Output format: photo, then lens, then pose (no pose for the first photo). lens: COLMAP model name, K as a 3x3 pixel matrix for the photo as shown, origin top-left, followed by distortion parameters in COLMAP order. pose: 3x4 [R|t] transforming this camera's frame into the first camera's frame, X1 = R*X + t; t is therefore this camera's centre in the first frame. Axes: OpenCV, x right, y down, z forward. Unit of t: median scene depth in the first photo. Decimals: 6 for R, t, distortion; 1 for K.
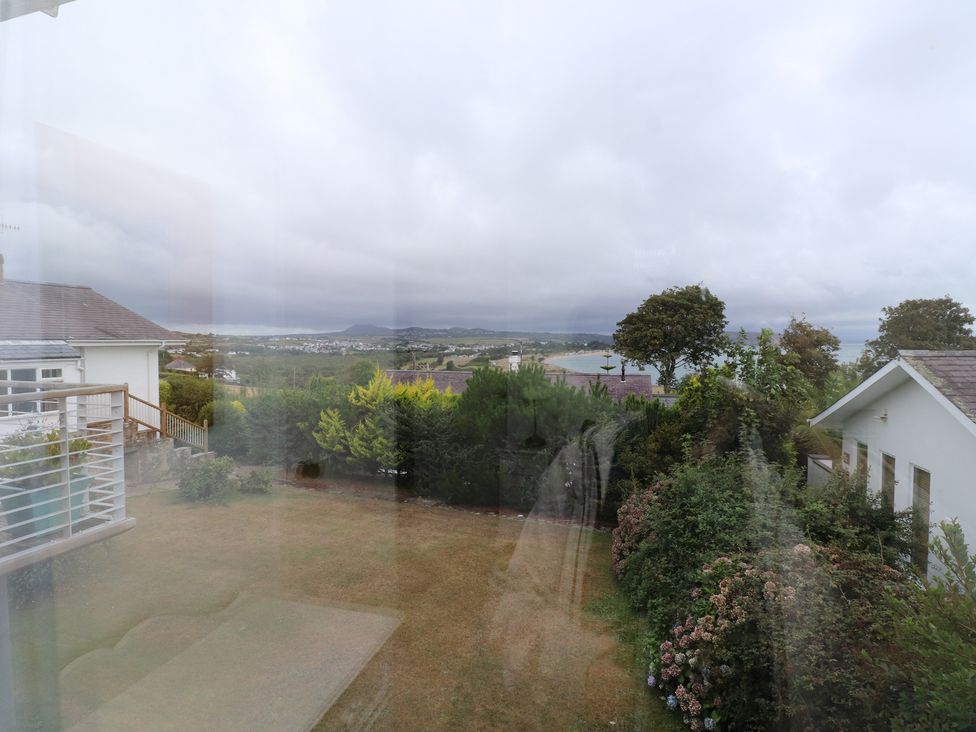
lens RADIAL K [[517.9, 0, 484.1], [0, 517.9, 357.6], [0, 0, 1]] dist [0.002413, -0.013599]
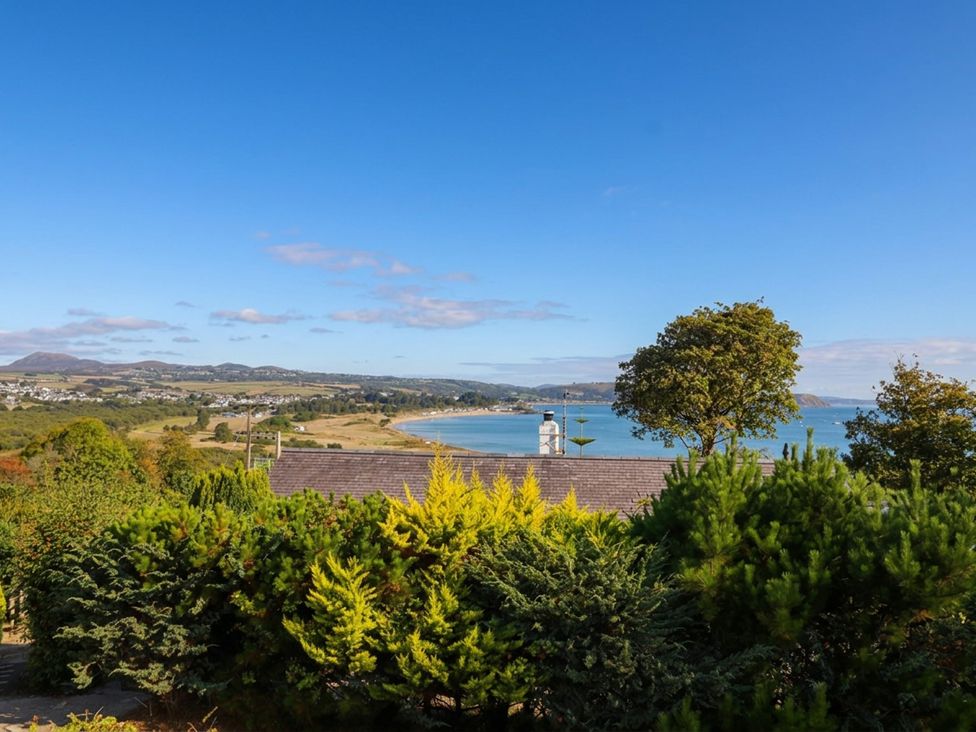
lens RADIAL K [[879.5, 0, 488.0], [0, 879.5, 366.0], [0, 0, 1]] dist [0.006213, 0.002585]
pose [[0.973173, 0.026285, 0.228570, -0.340950], [-0.012513, 0.998029, -0.061496, -0.008320], [-0.229736, 0.056986, 0.971583, 0.310286]]
